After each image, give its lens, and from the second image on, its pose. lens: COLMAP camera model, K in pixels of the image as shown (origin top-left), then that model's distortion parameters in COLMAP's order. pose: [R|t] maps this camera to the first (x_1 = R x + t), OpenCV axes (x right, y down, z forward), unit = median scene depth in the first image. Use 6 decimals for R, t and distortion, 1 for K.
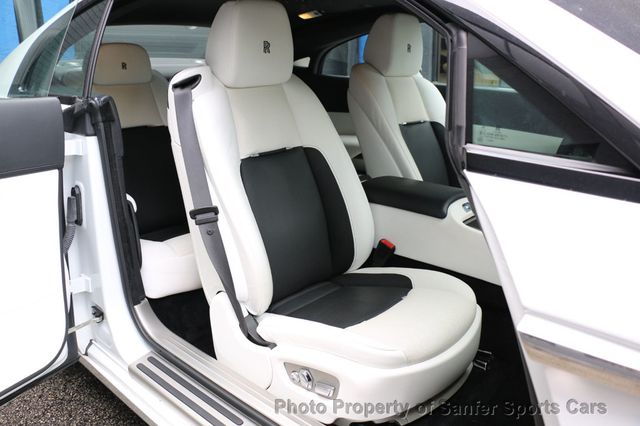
lens RADIAL K [[512.2, 0, 315.9], [0, 512.2, 211.5], [0, 0, 1]] dist [-0.193089, 0.158628]
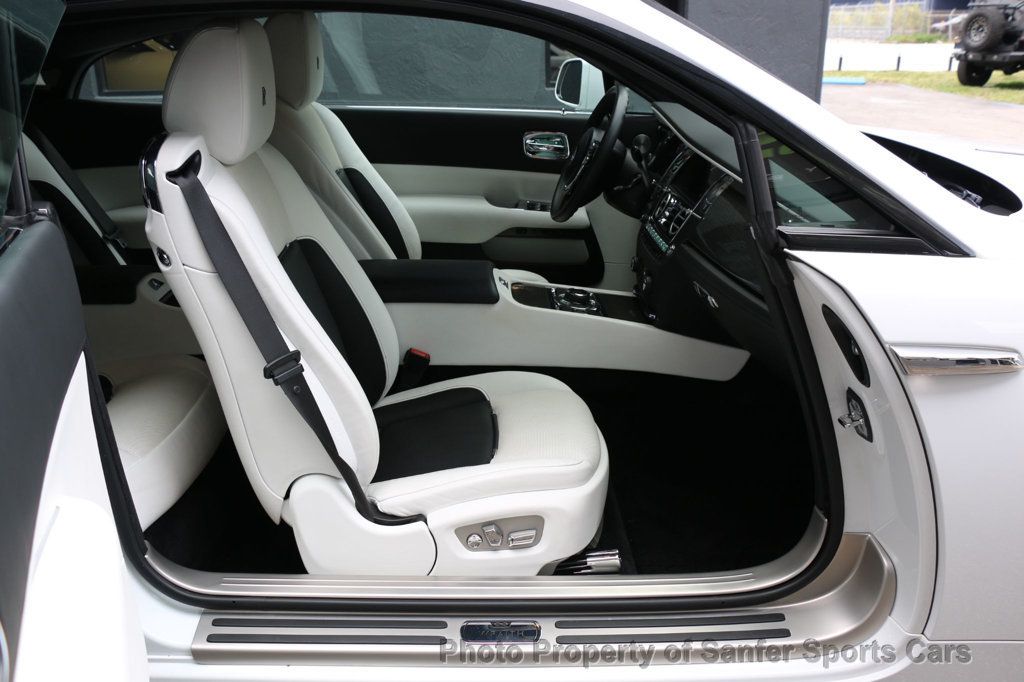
lens RADIAL K [[925.1, 0, 512.0], [0, 925.1, 341.0], [0, 0, 1]] dist [-0.084037, -0.000324]
pose [[0.739994, -0.224917, 0.633894, -0.662671], [0.184939, 0.974147, 0.129751, -0.112511], [-0.646689, 0.021216, 0.762459, -0.092909]]
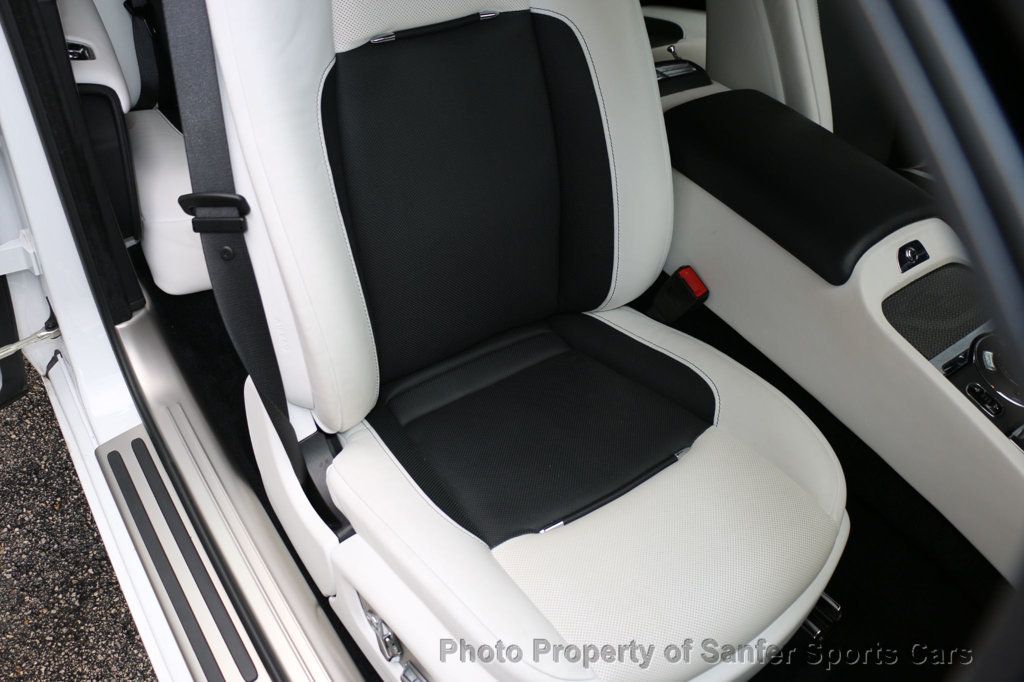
lens RADIAL K [[819.5, 0, 505.5], [0, 819.5, 338.6], [0, 0, 1]] dist [-0.193089, 0.158628]
pose [[0.969844, 0.219255, -0.106438, 0.078708], [-0.145031, 0.870152, 0.470958, -0.207398], [0.195877, -0.441319, 0.875711, 0.408070]]
